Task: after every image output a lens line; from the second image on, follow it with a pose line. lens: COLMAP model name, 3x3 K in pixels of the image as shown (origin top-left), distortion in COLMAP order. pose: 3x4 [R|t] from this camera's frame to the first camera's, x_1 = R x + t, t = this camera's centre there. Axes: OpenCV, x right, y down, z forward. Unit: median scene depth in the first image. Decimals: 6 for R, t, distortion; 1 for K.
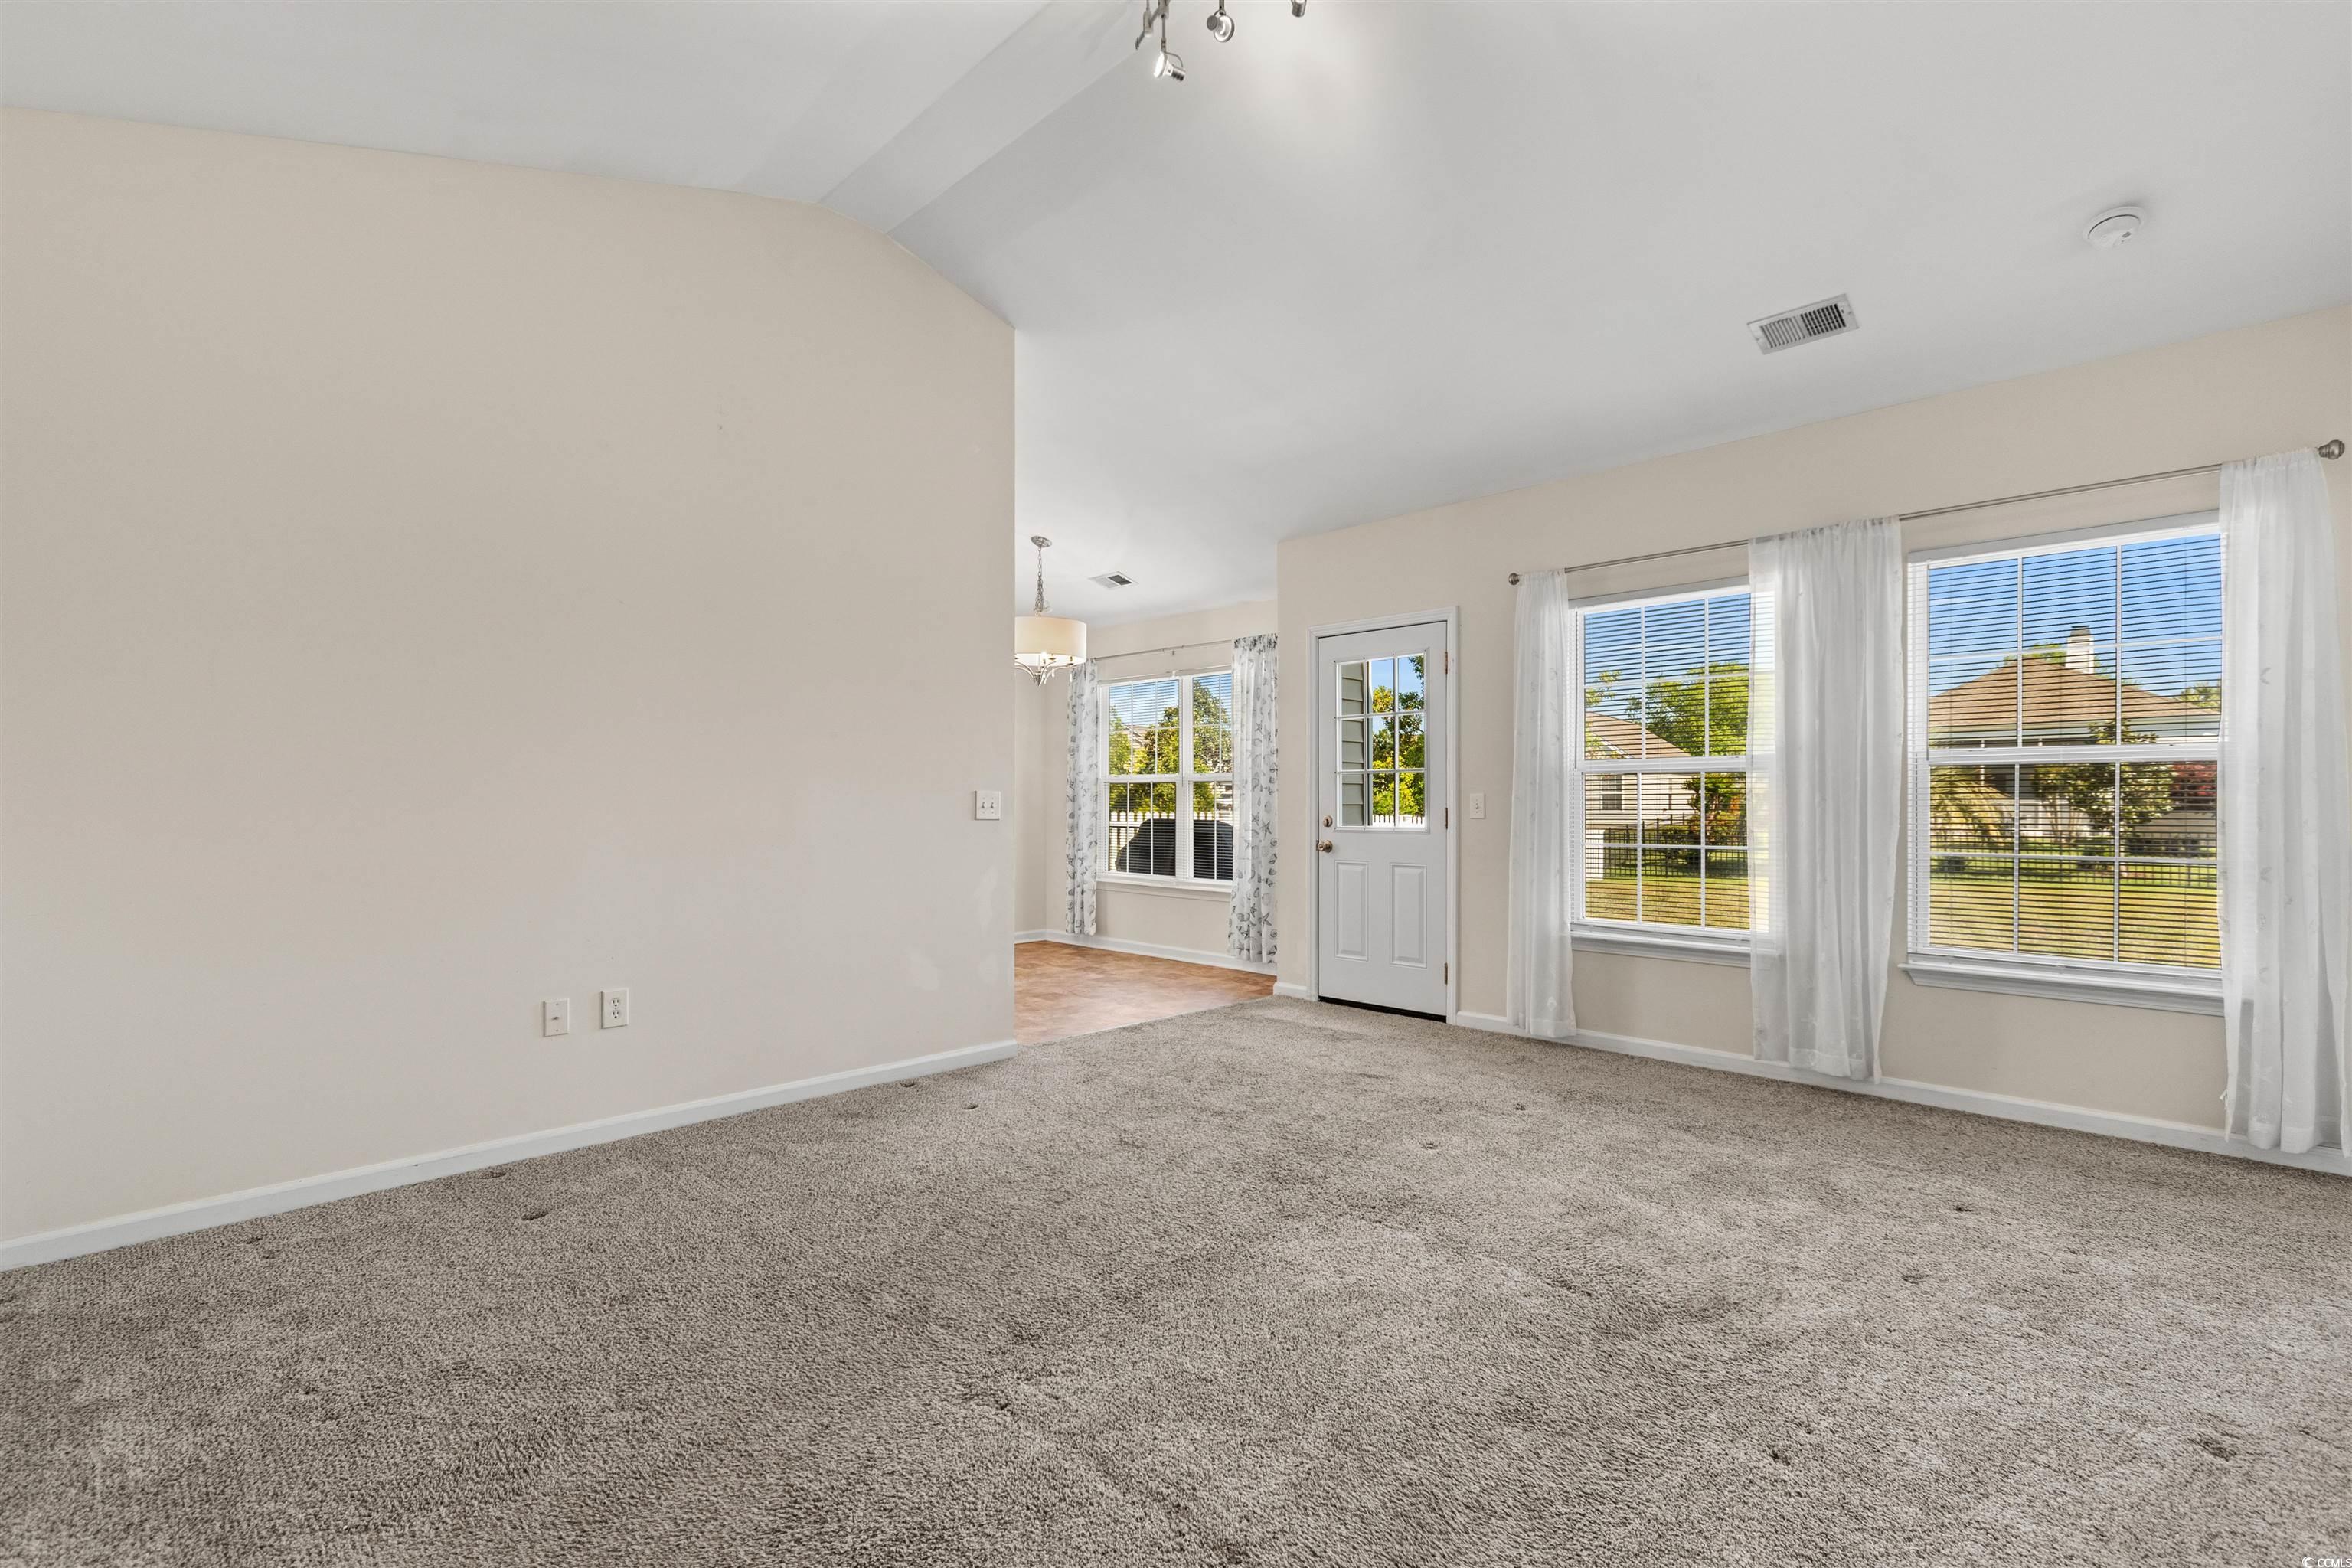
lens RADIAL K [[1042.2, 0, 1165.1], [0, 1042.2, 799.6], [0, 0, 1]] dist [0.005293, -0.000785]
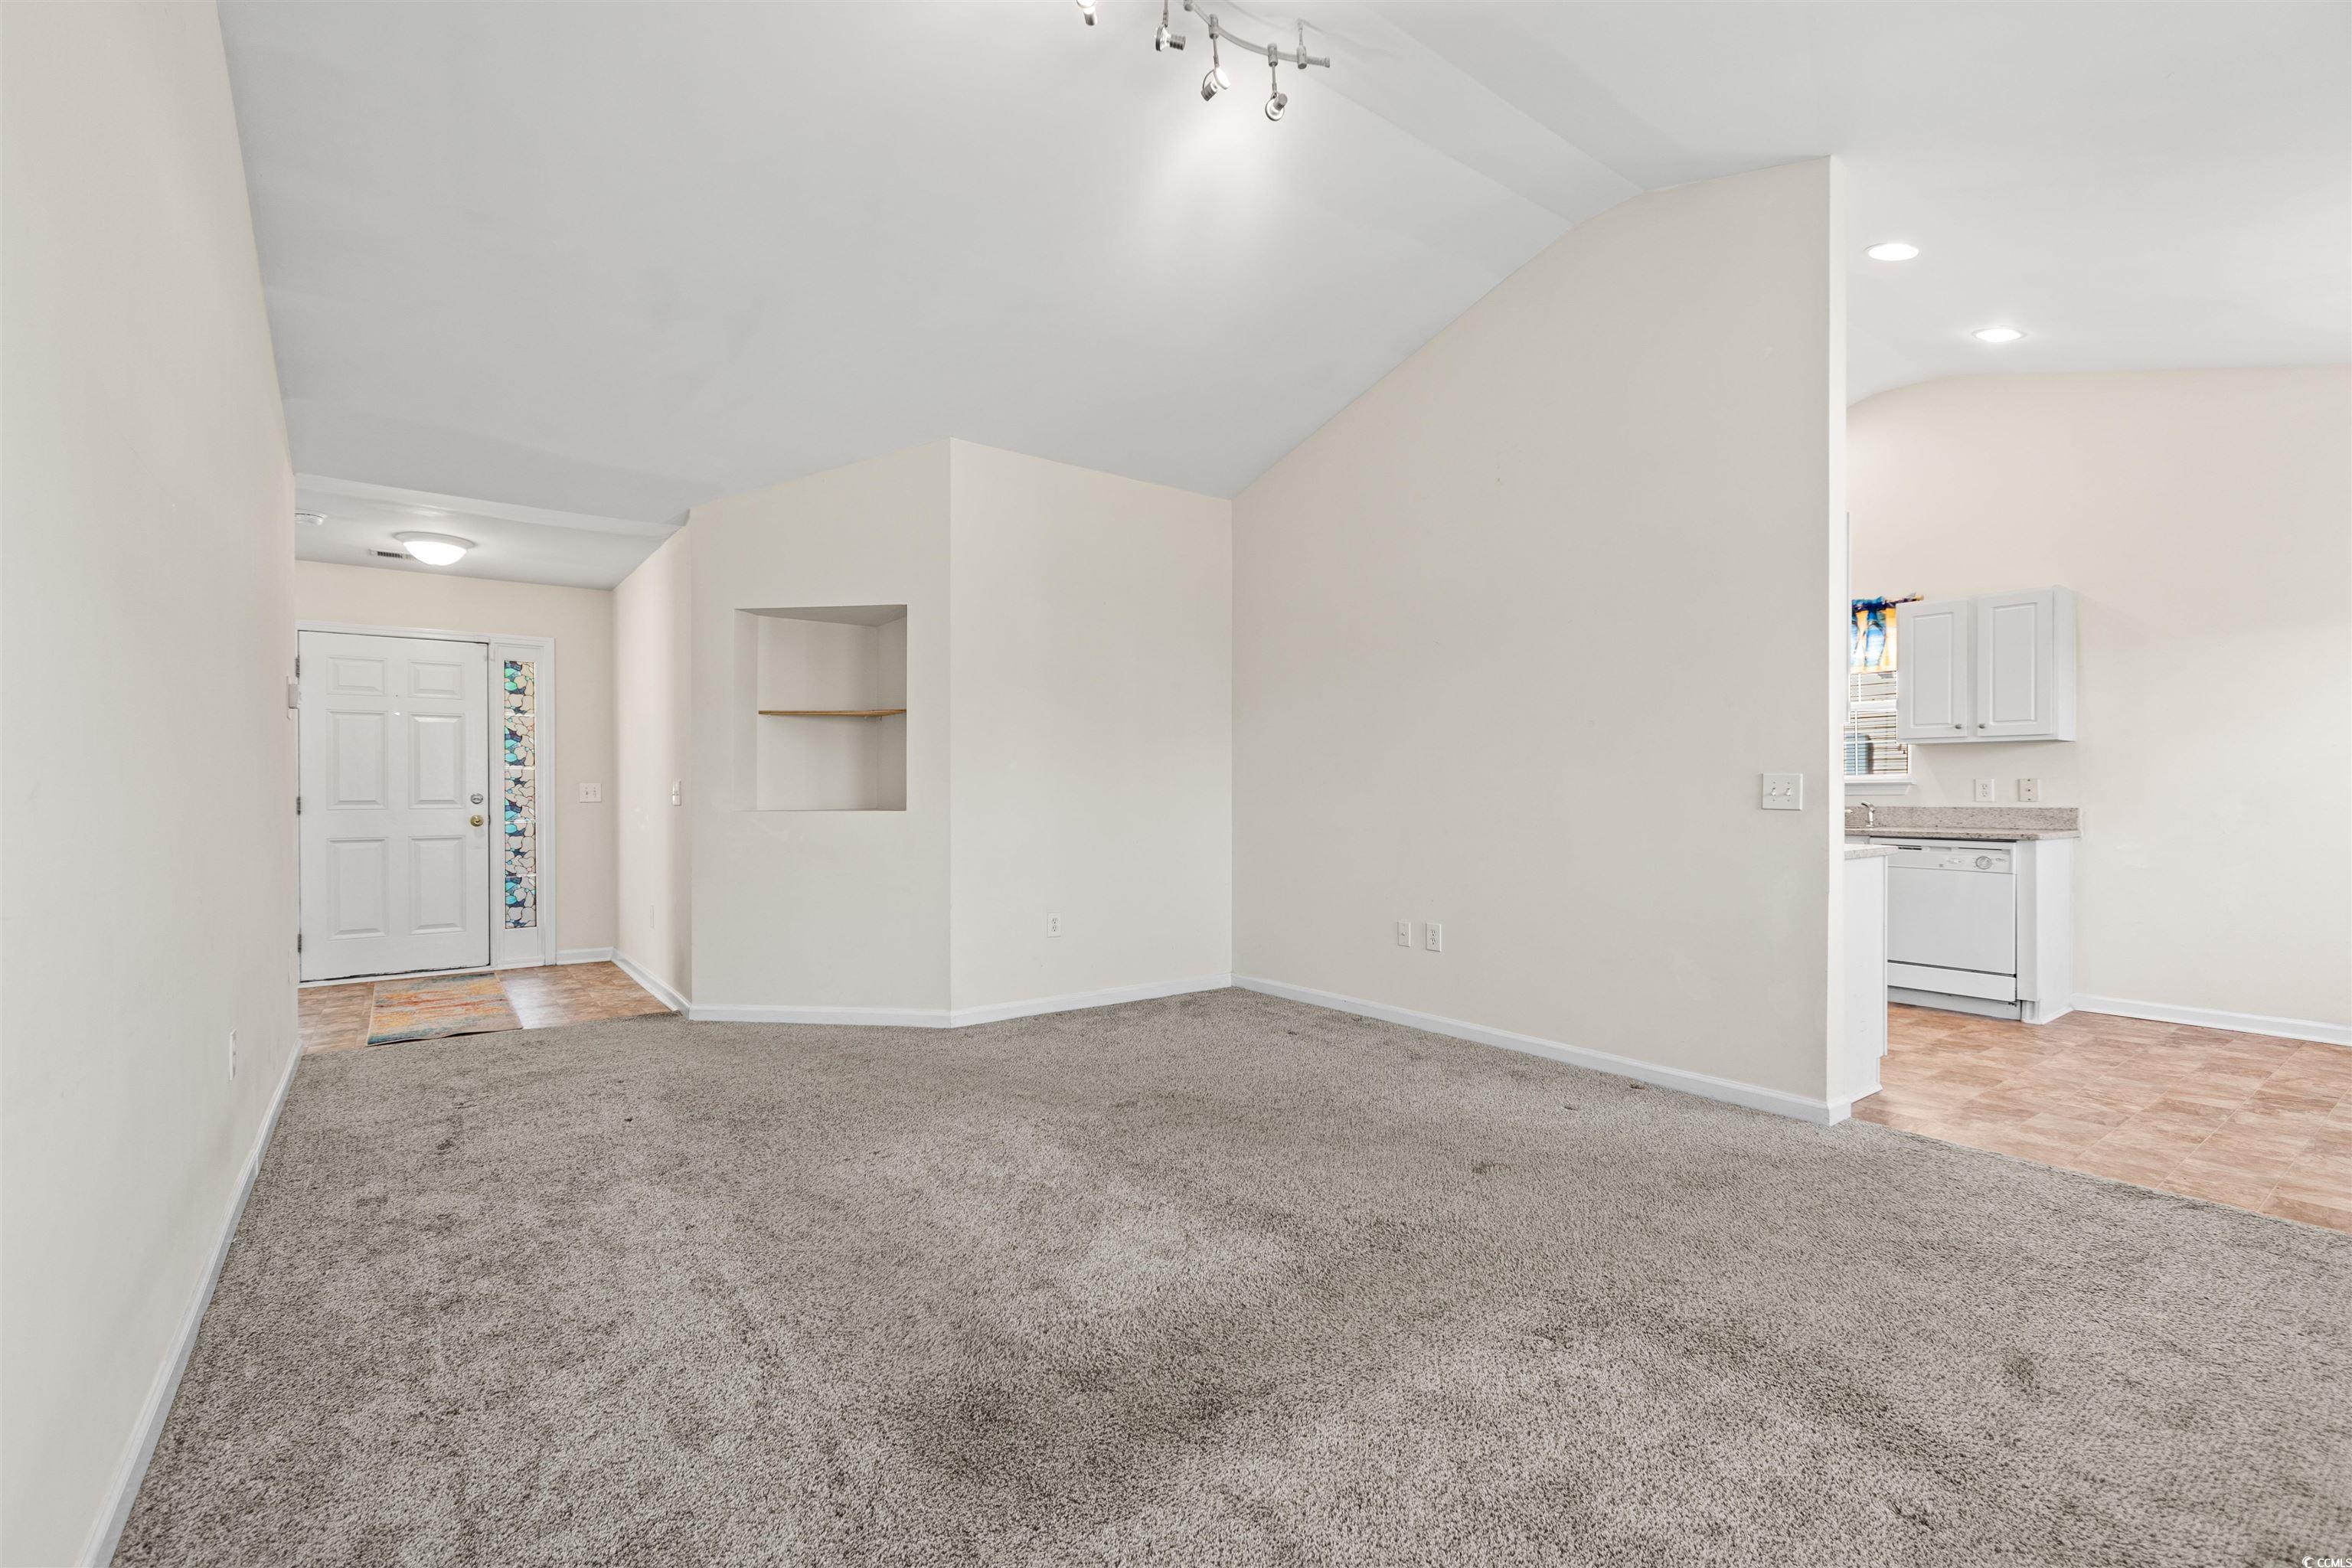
lens RADIAL K [[1042.2, 0, 1185.3], [0, 1042.2, 792.7], [0, 0, 1]] dist [0.005293, -0.000785]
pose [[-0.132121, 0.005713, -0.991217, 0.768432], [0.006358, 0.999968, 0.004915, -0.000907], [0.991213, -0.005653, -0.132153, 0.739443]]
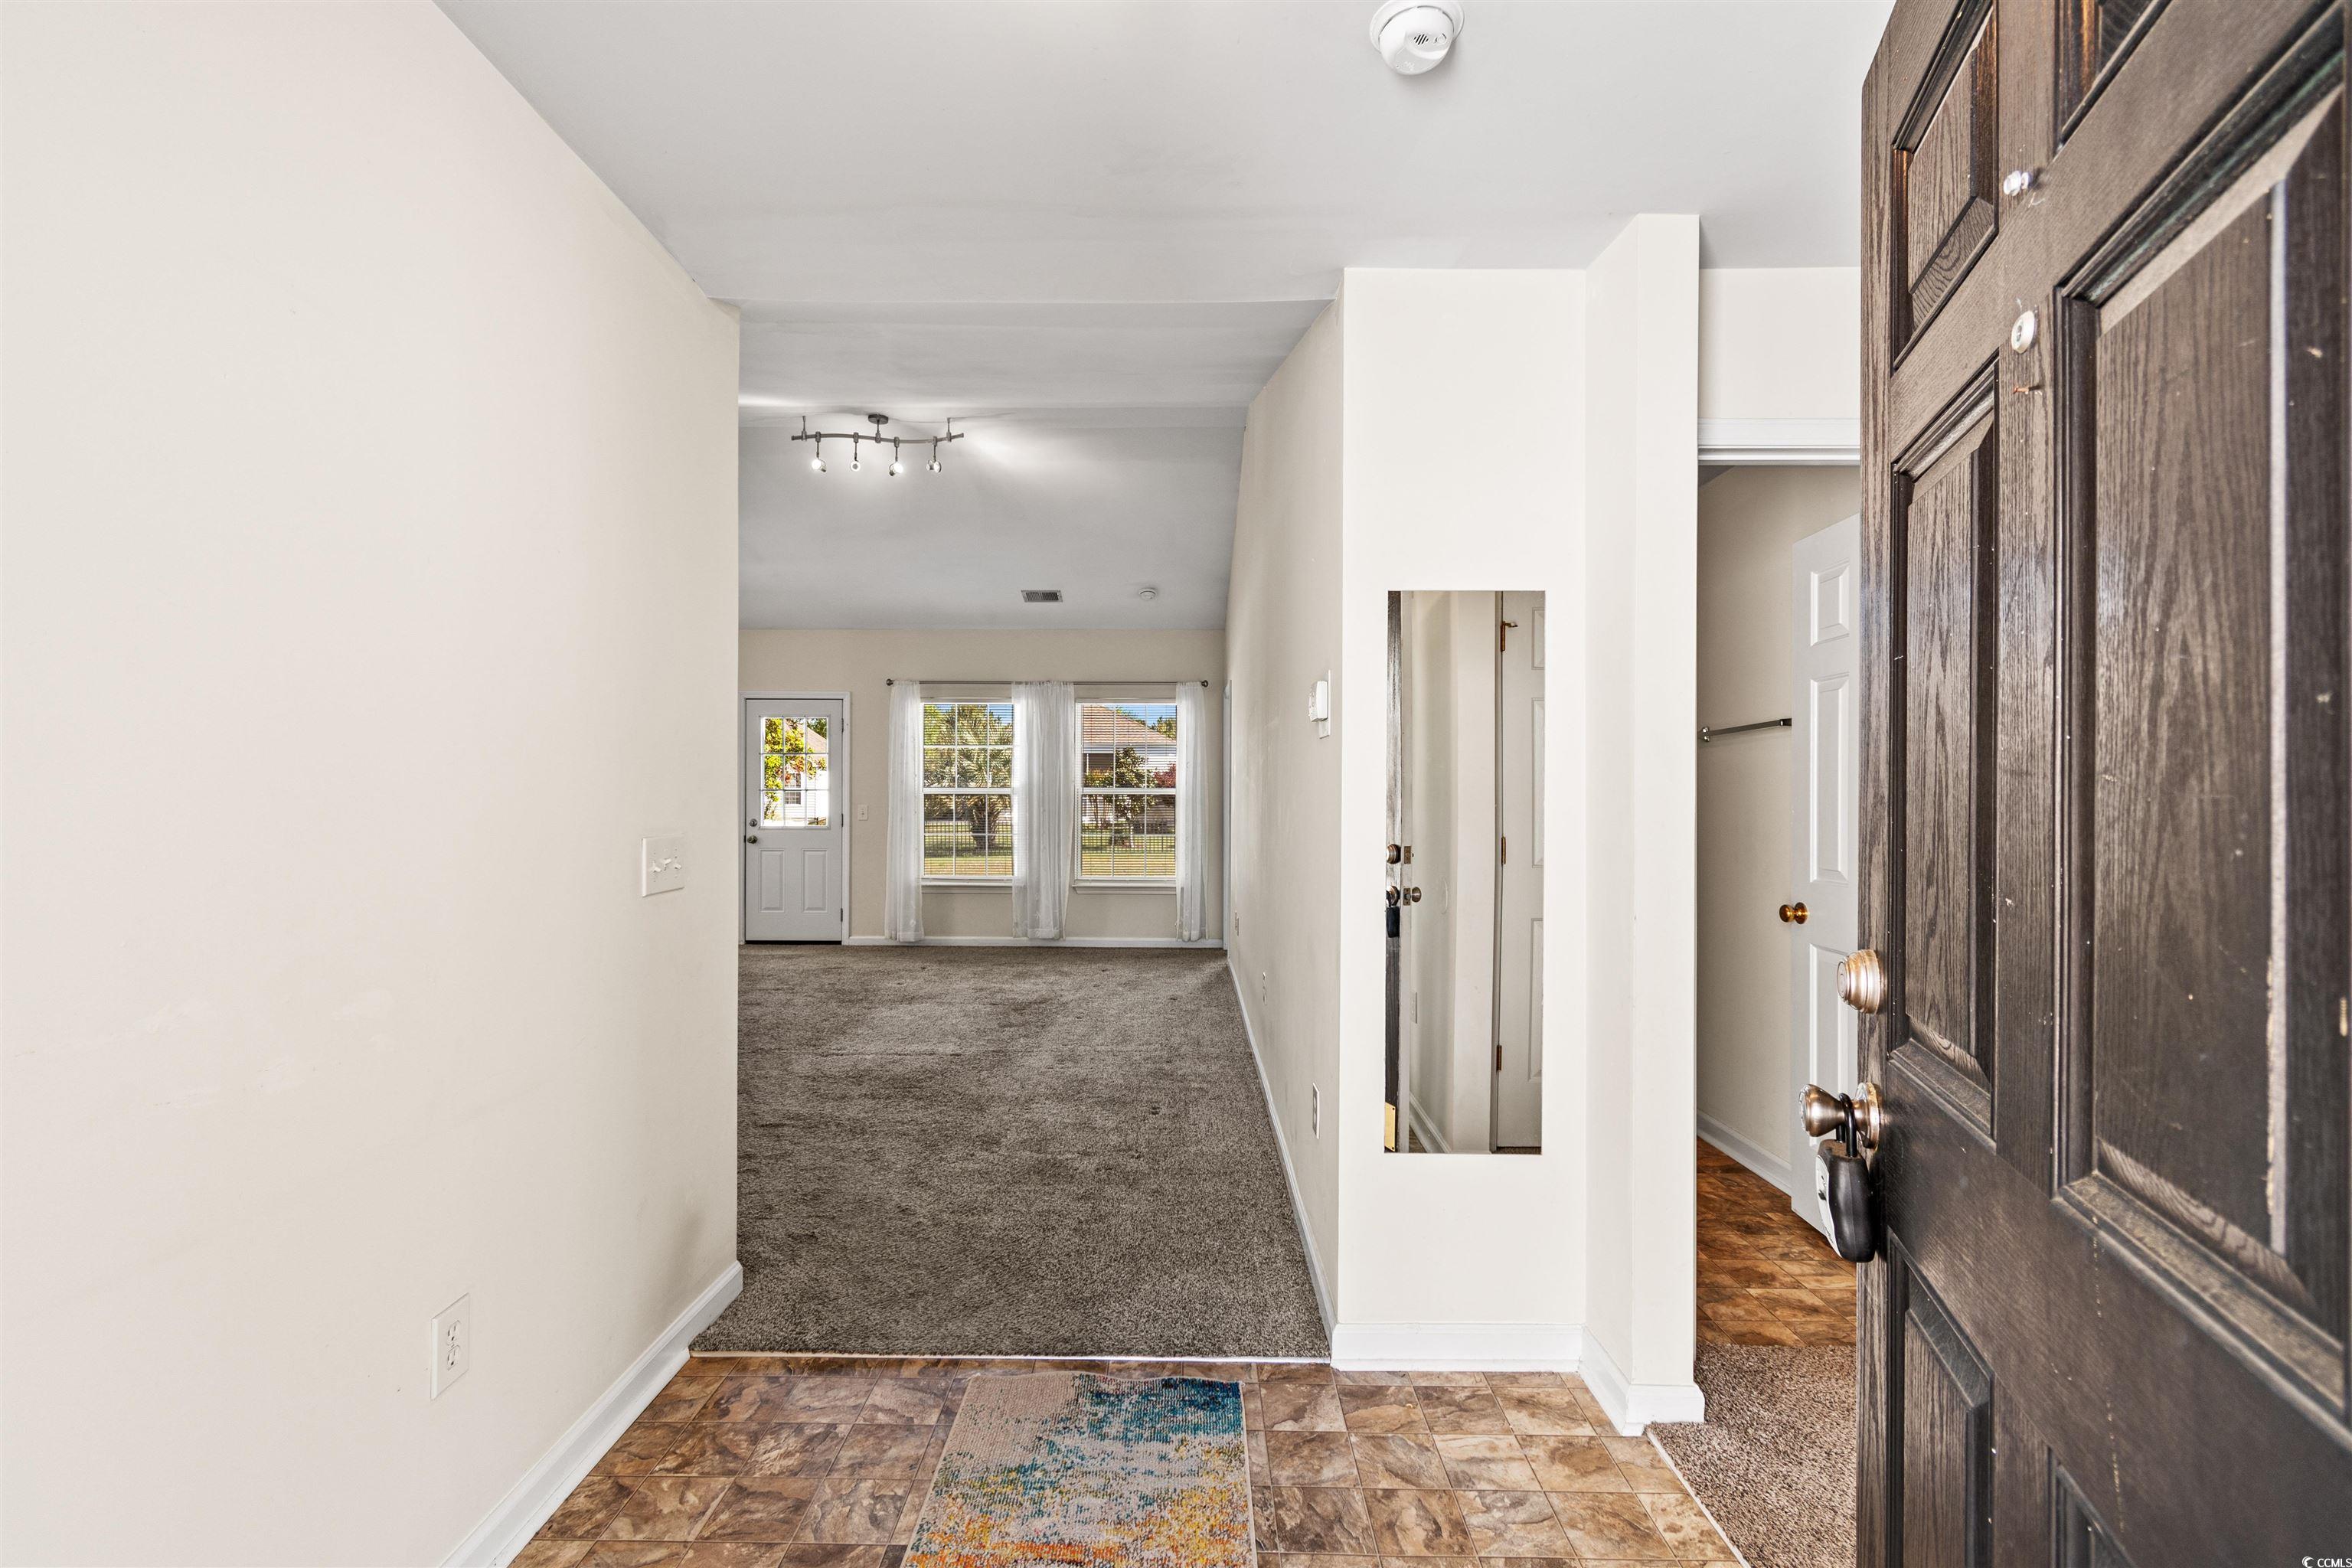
lens RADIAL K [[1042.2, 0, 1154.9], [0, 1042.2, 793.4], [0, 0, 1]] dist [0.005293, -0.000785]
pose [[0.718906, 0.005701, 0.695084, -0.568455], [-0.007715, 0.999970, -0.000223, -0.030324], [-0.695065, -0.005203, 0.718928, -0.569203]]
